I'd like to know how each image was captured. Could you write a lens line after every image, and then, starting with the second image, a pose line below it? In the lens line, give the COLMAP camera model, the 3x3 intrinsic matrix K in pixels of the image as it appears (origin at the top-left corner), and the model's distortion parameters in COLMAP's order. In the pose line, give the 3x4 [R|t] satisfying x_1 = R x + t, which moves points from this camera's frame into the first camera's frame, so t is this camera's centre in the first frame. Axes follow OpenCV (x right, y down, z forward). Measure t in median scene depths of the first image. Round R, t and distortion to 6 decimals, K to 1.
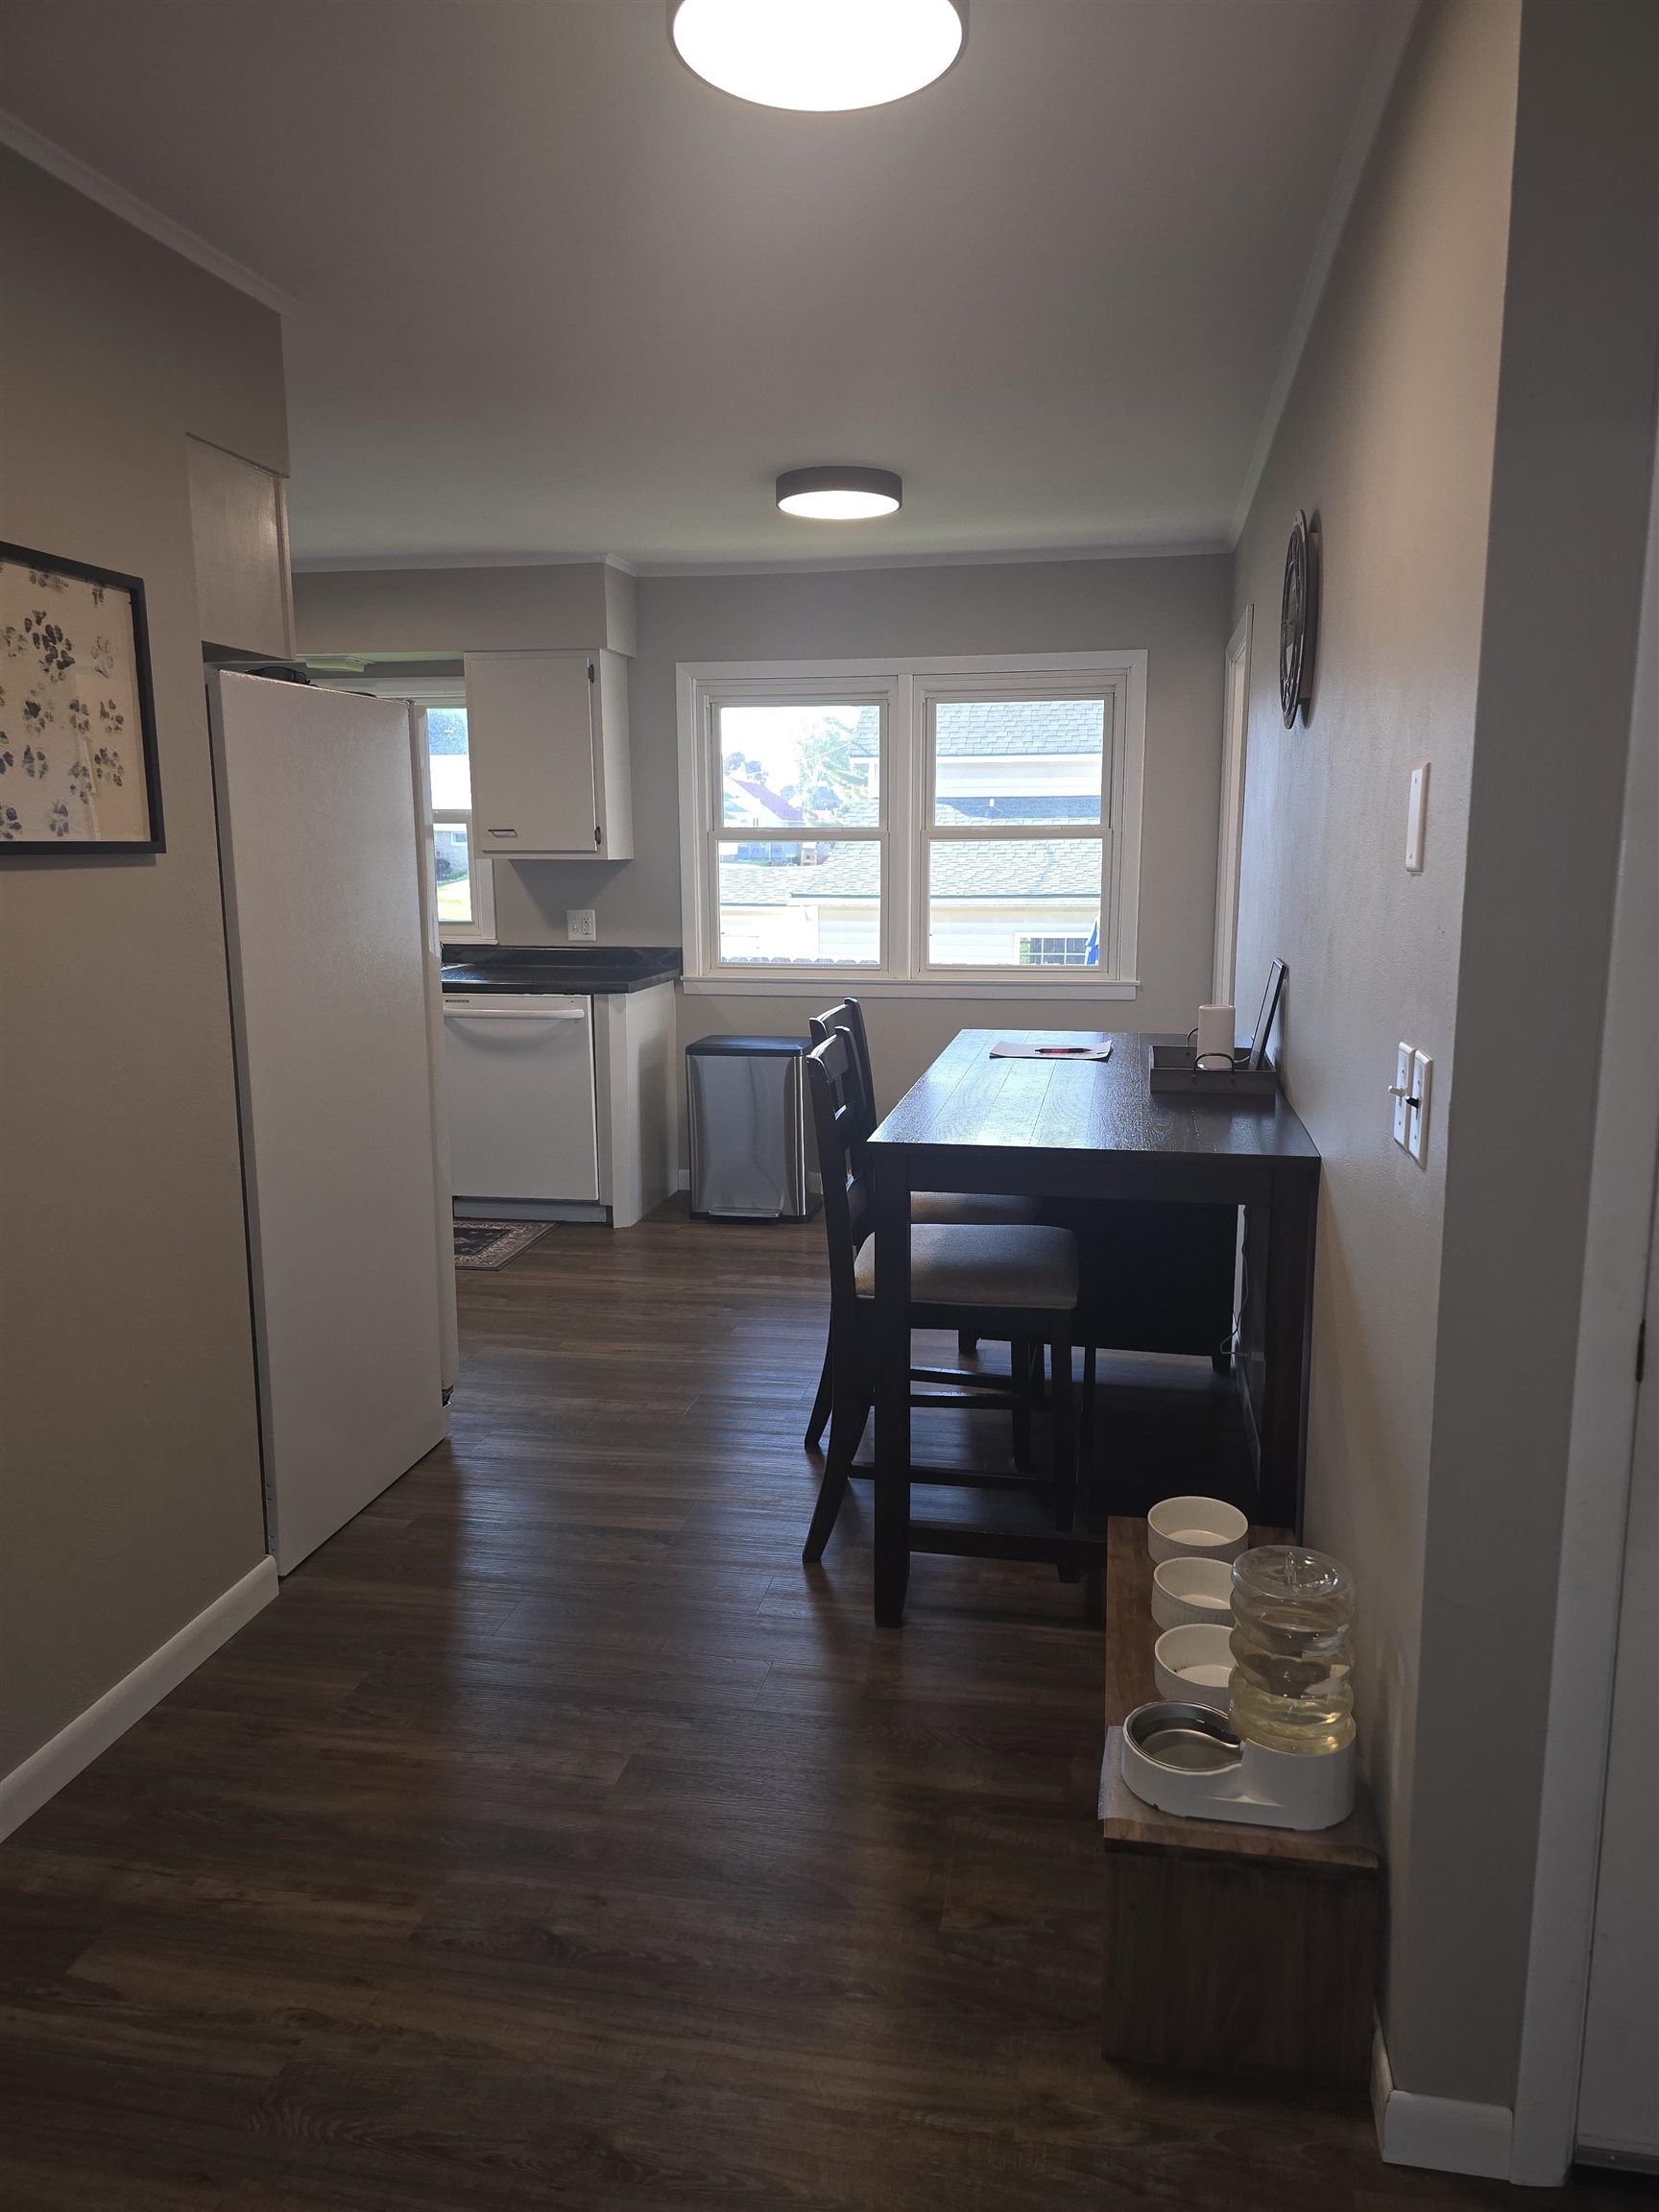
lens RADIAL K [[1496.3, 0, 829.5], [0, 1496.3, 1106.0], [0, 0, 1]] dist [0.073000, -0.074654]
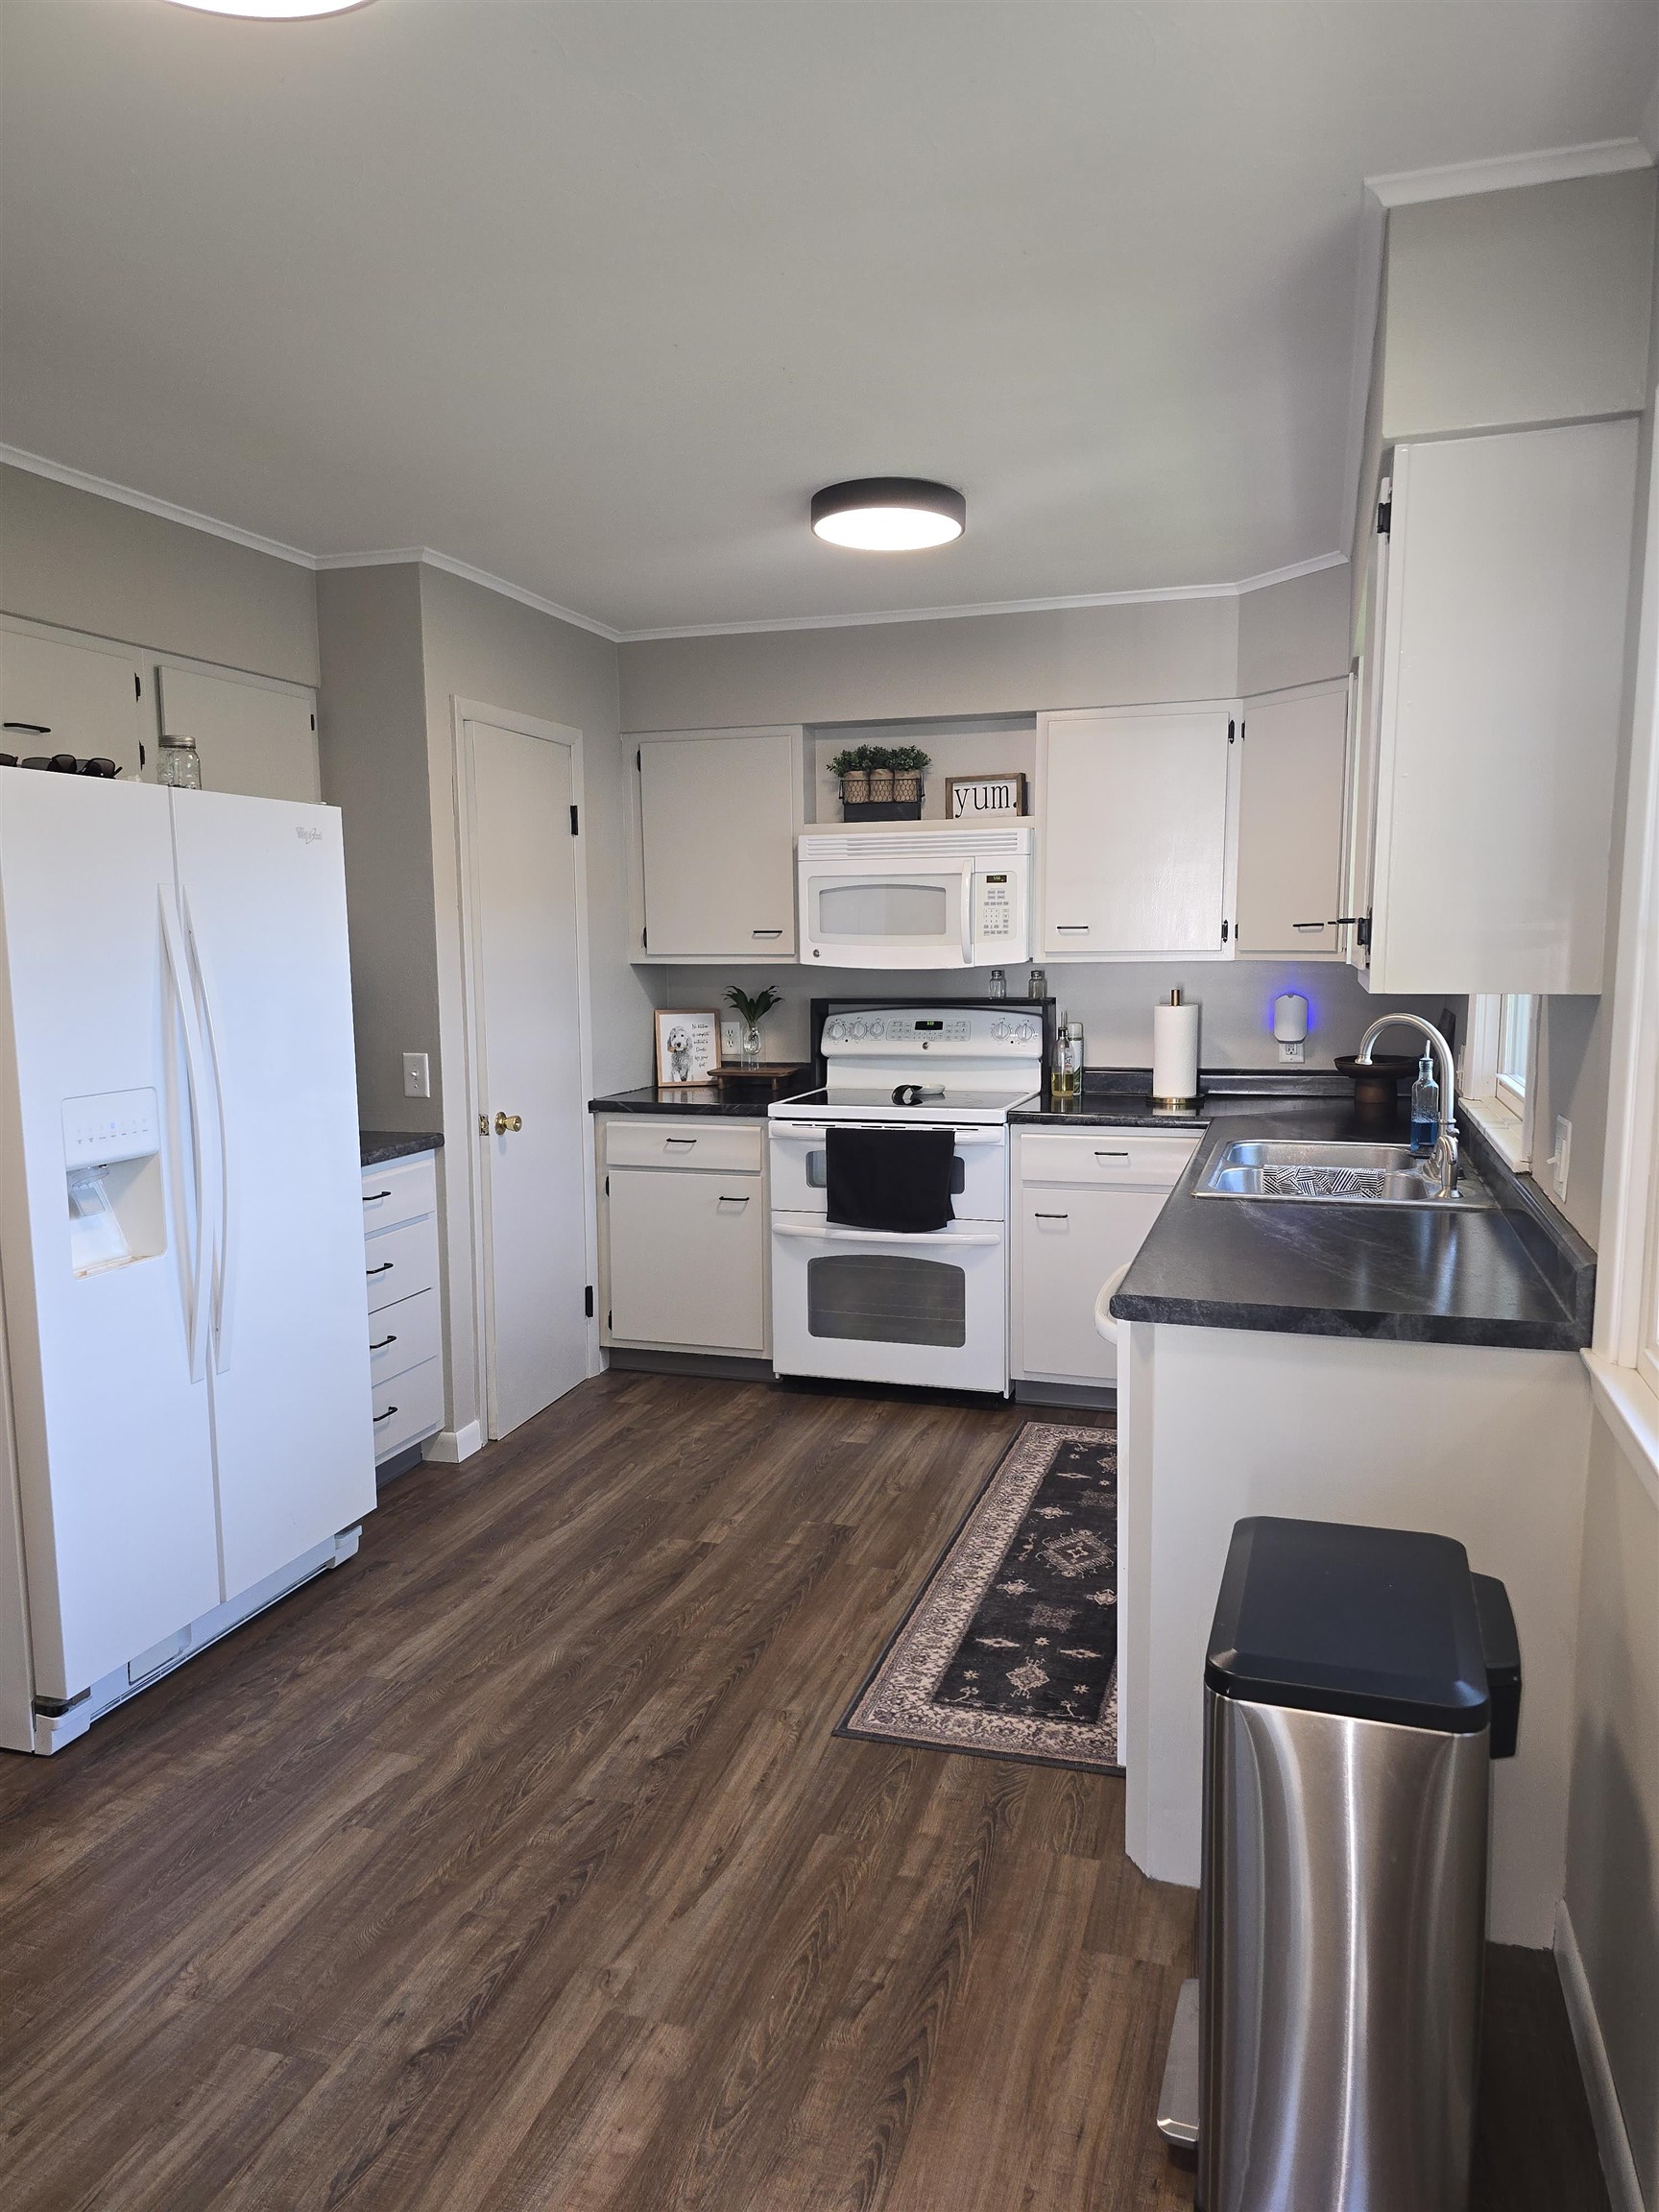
lens RADIAL K [[1496.3, 0, 829.5], [0, 1496.3, 1106.0], [0, 0, 1]] dist [0.073000, -0.074654]
pose [[-0.120397, 0.141659, -0.982567, 0.303431], [-0.156617, 0.974661, 0.159710, -0.211921], [0.980294, 0.173115, -0.095160, 1.058632]]
